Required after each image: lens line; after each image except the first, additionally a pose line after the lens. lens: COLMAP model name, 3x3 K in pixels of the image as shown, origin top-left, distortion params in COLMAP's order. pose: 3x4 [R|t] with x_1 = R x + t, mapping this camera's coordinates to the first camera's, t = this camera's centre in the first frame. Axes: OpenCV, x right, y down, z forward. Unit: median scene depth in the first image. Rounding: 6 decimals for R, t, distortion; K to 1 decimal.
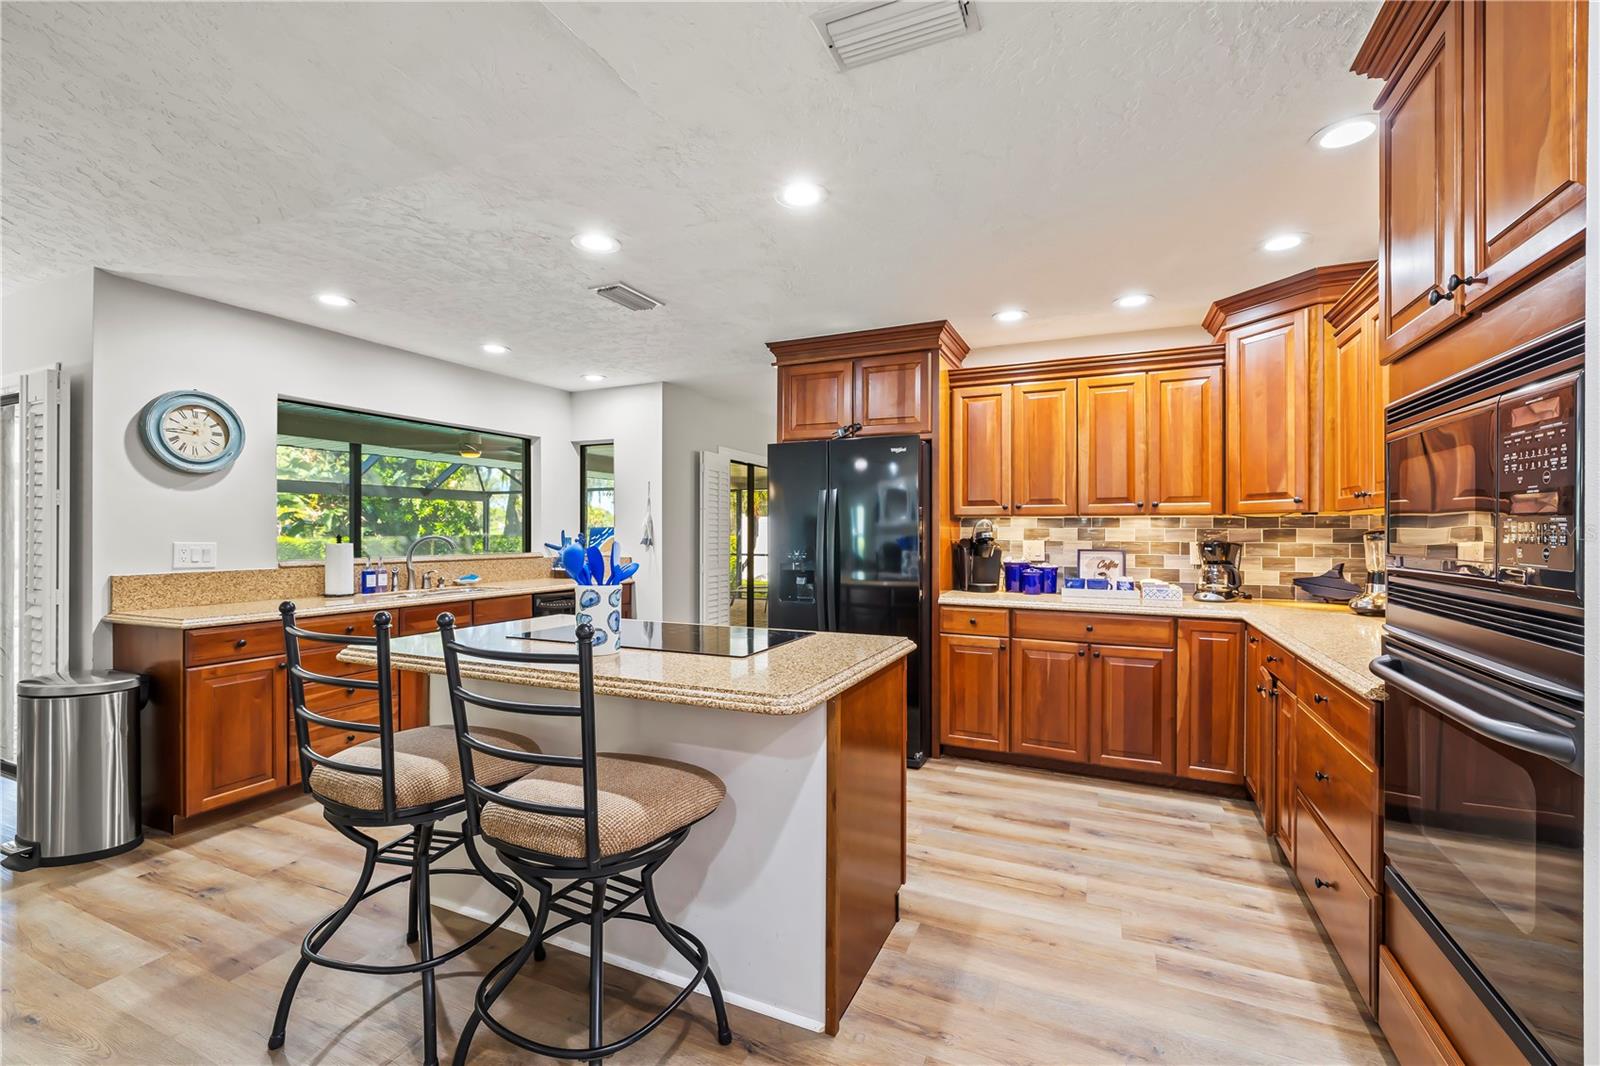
lens RADIAL K [[675.8, 0, 799.7], [0, 675.8, 536.3], [0, 0, 1]] dist [0.001646, -0.001322]
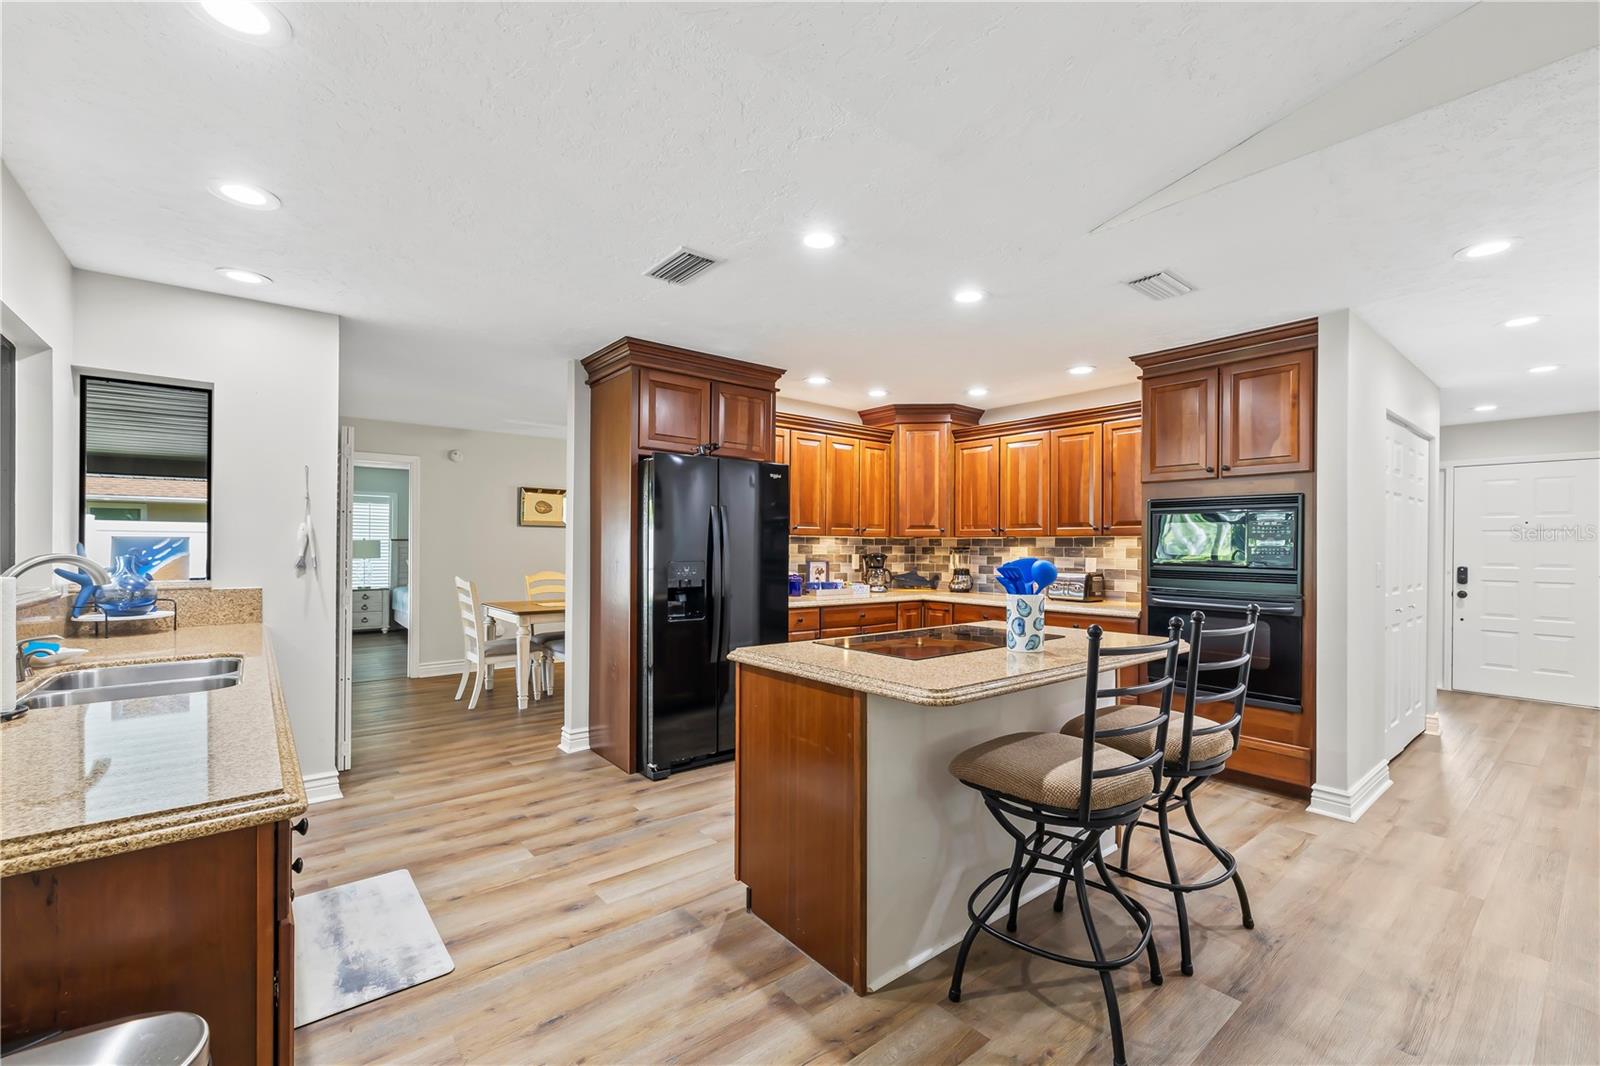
lens RADIAL K [[675.8, 0, 809.7], [0, 675.8, 543.9], [0, 0, 1]] dist [0.001646, -0.001322]
pose [[0.436095, 0.001649, 0.899899, -0.767182], [-0.001452, 0.999998, -0.001129, -0.011886], [-0.899899, -0.000814, 0.436097, 0.405153]]
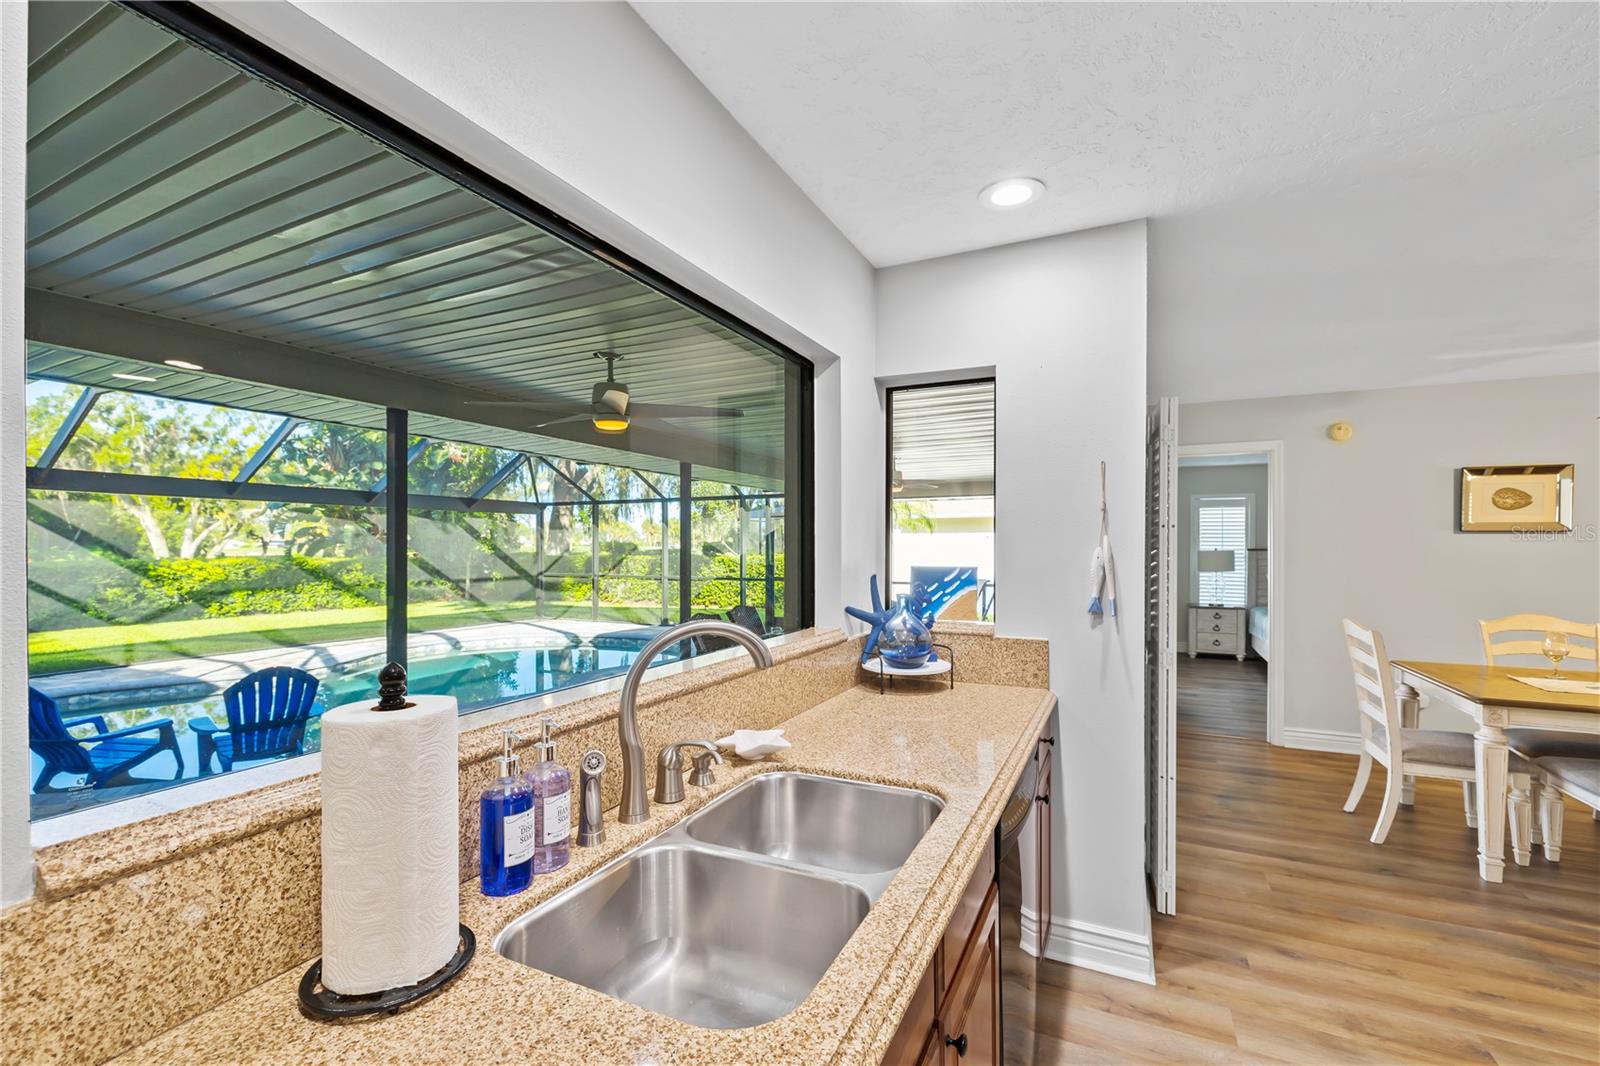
lens RADIAL K [[675.8, 0, 804.0], [0, 675.8, 550.3], [0, 0, 1]] dist [0.001646, -0.001322]
pose [[0.999791, -0.003571, -0.020121, -0.526698], [0.003633, 0.999989, 0.003011, -0.037170], [0.020110, -0.003084, 0.999793, 0.761065]]
